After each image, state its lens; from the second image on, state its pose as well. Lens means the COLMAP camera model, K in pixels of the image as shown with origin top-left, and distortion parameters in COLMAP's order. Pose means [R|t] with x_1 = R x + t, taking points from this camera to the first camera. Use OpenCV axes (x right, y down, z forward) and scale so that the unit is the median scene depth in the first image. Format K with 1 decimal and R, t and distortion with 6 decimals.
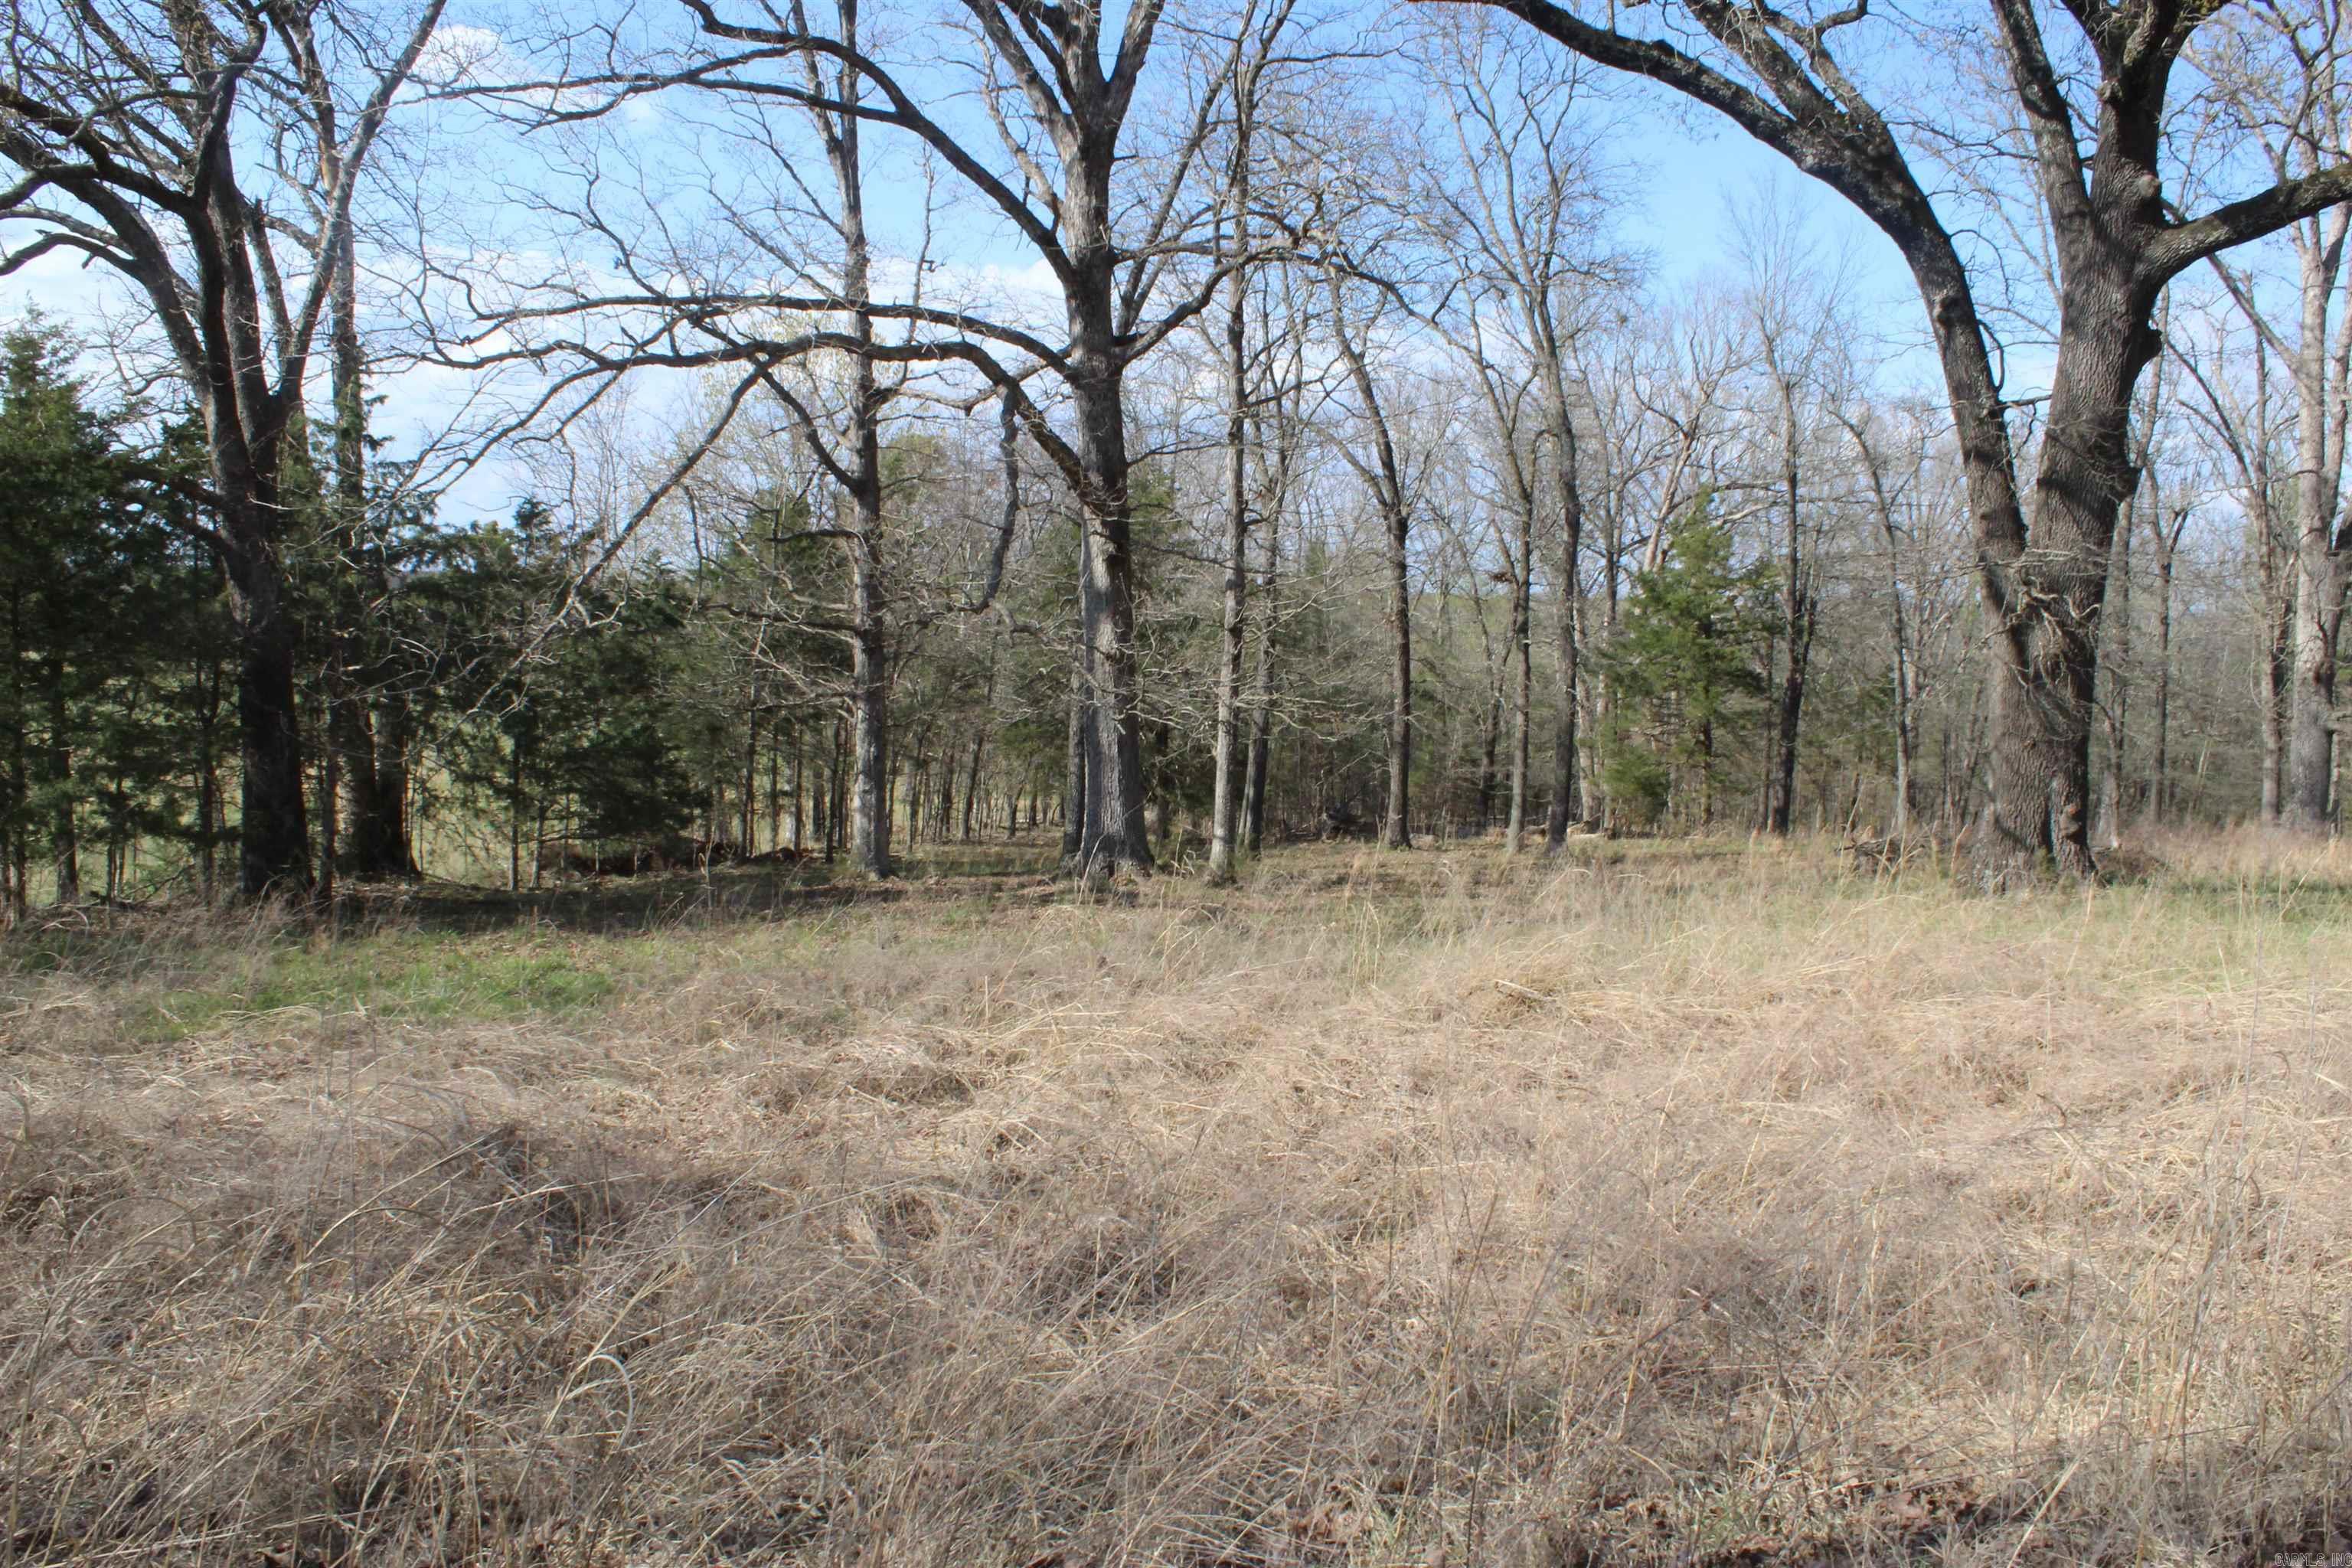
lens RADIAL K [[1948.3, 0, 1176.0], [0, 1948.3, 784.0], [0, 0, 1]] dist [-0.179357, 0.141914]
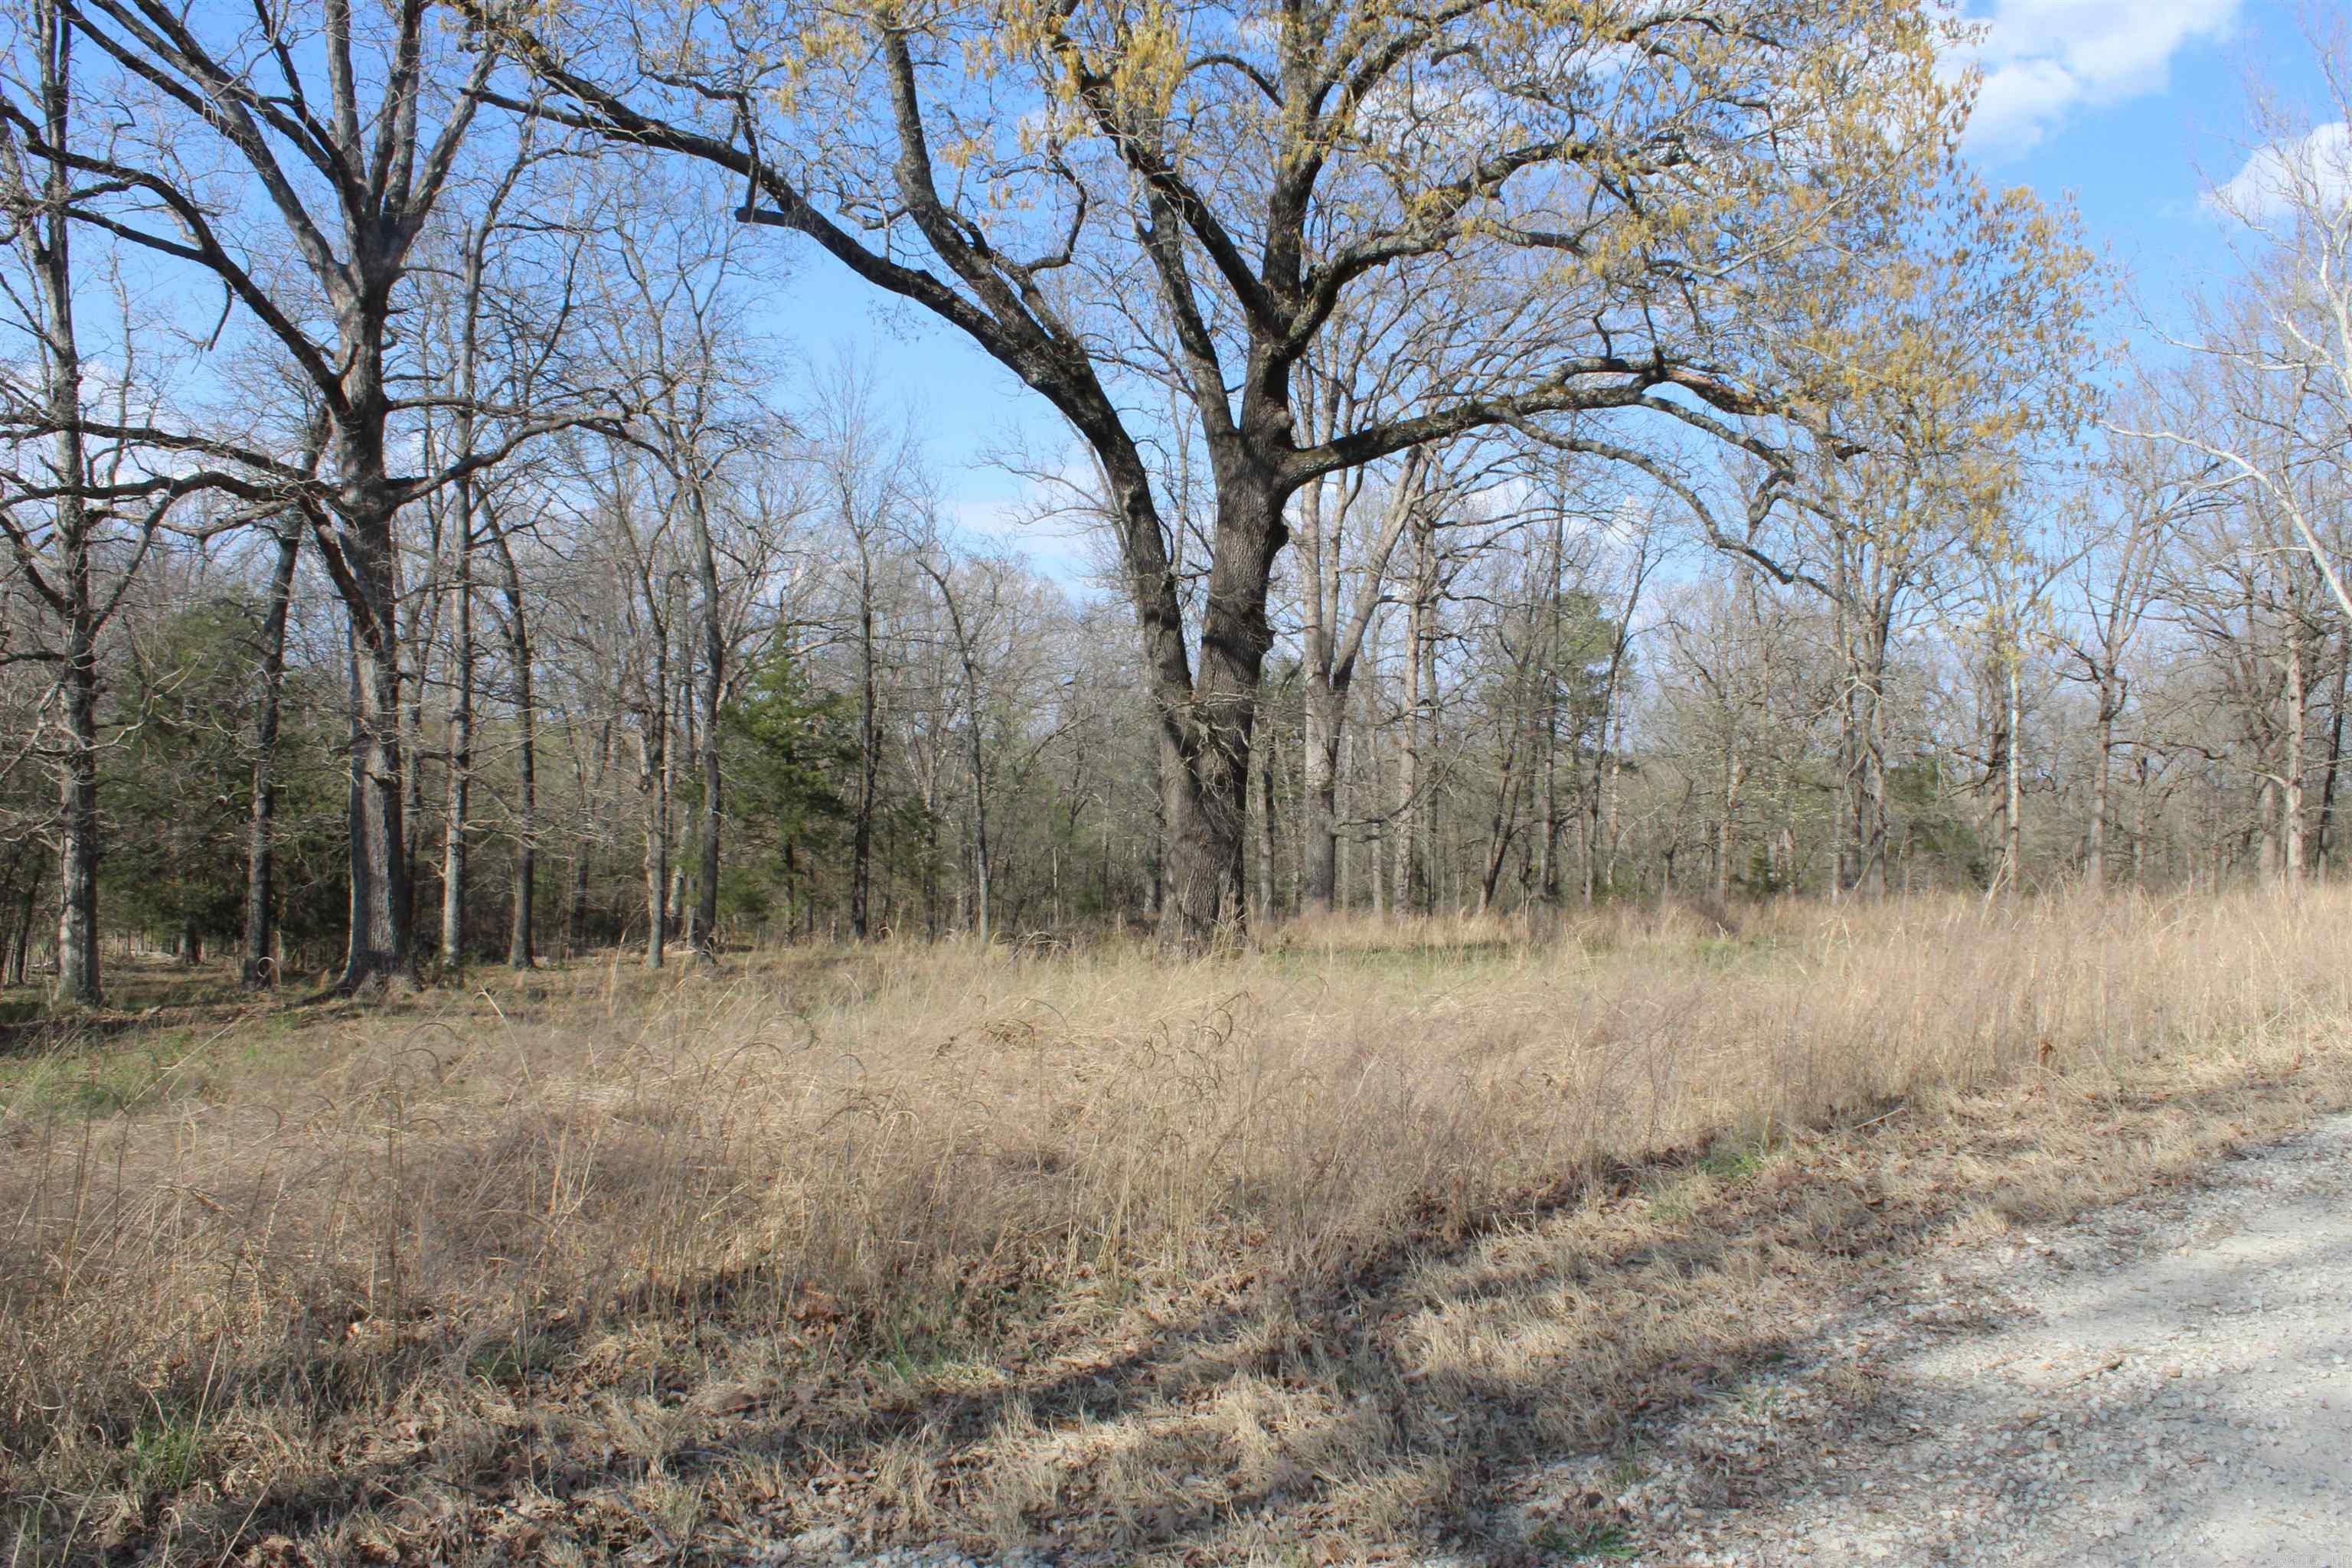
lens RADIAL K [[1948.3, 0, 1176.0], [0, 1948.3, 784.0], [0, 0, 1]] dist [-0.179357, 0.141914]
pose [[0.863349, -0.003404, 0.504595, -0.183277], [0.036616, 0.997764, -0.055917, 0.008523], [-0.503277, 0.066752, 0.861543, -0.100908]]
